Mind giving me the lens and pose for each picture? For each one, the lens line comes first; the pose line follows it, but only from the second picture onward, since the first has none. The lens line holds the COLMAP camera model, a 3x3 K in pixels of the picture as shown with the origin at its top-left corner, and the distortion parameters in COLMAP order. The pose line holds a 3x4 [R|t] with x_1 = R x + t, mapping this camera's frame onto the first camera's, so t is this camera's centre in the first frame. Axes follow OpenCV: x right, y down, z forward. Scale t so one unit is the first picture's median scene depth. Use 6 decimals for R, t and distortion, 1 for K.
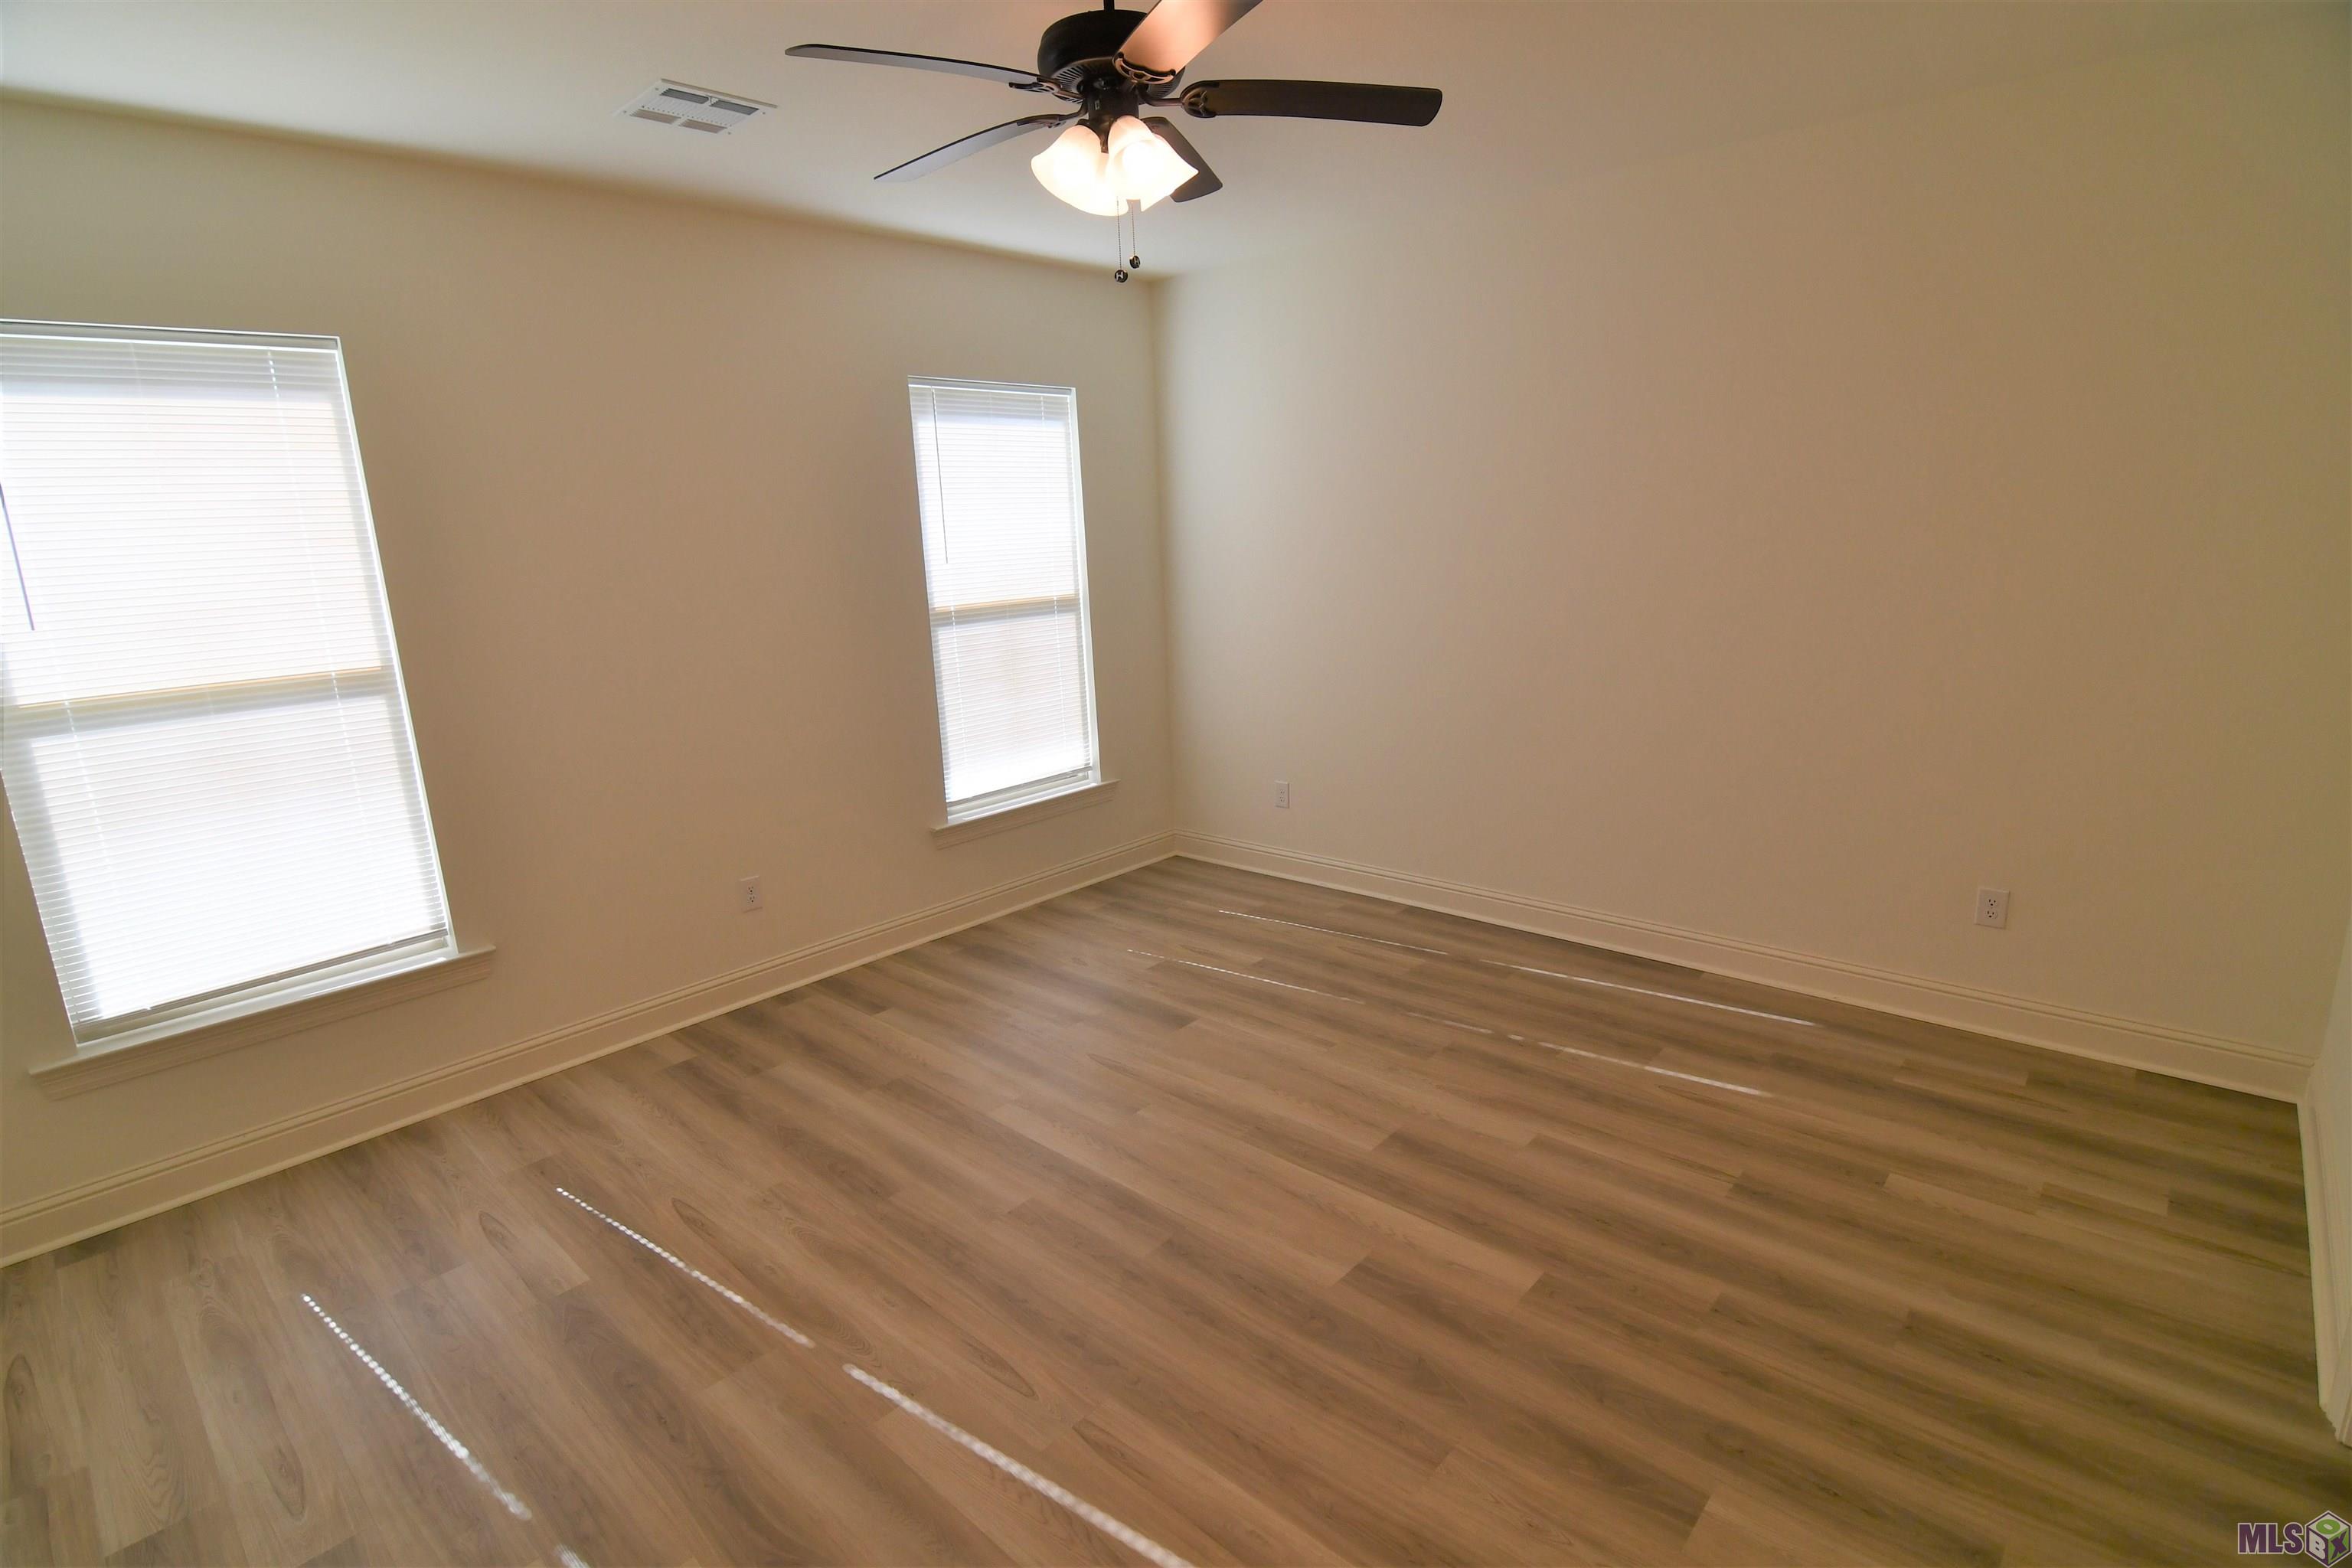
lens RADIAL K [[1134.4, 0, 1173.9], [0, 1134.4, 779.6], [0, 0, 1]] dist [-0.005486, -0.008736]
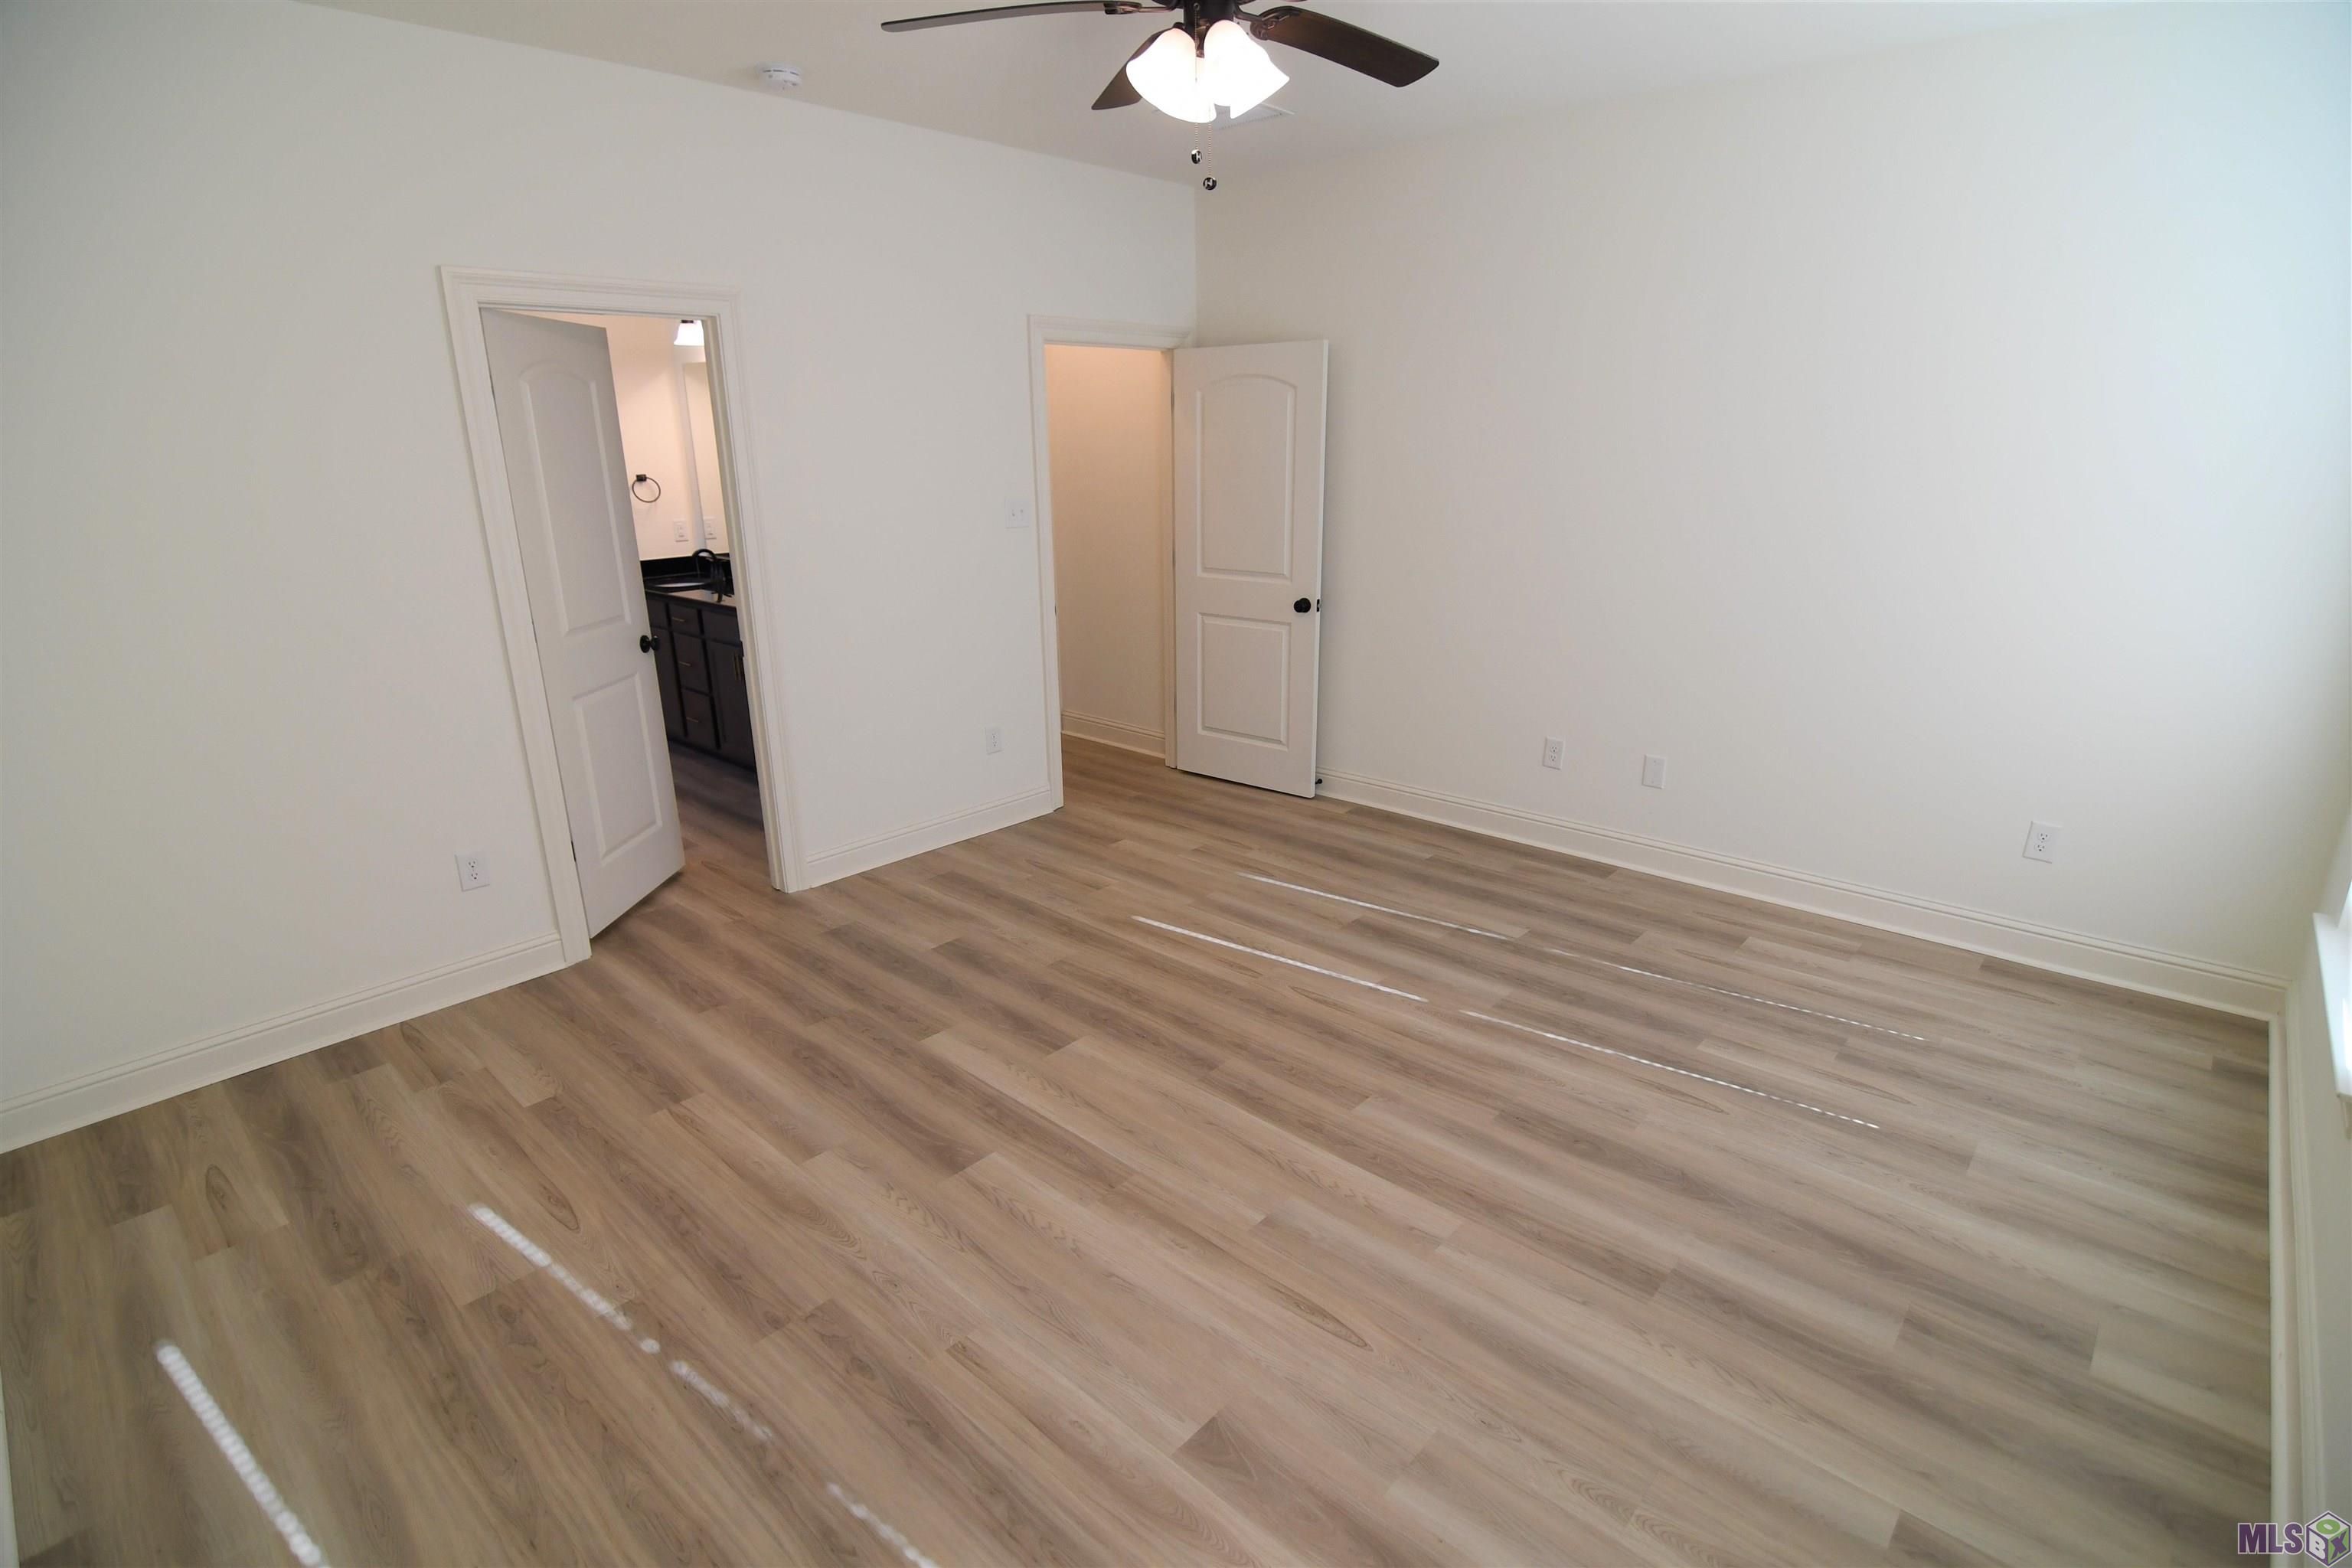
lens RADIAL K [[1134.4, 0, 1173.9], [0, 1134.4, 779.6], [0, 0, 1]] dist [-0.005486, -0.008736]
pose [[-0.998299, 0.054852, 0.019771, -0.004302], [0.057399, 0.864956, 0.498555, -0.400345], [0.010245, 0.498842, -0.866633, 1.750766]]
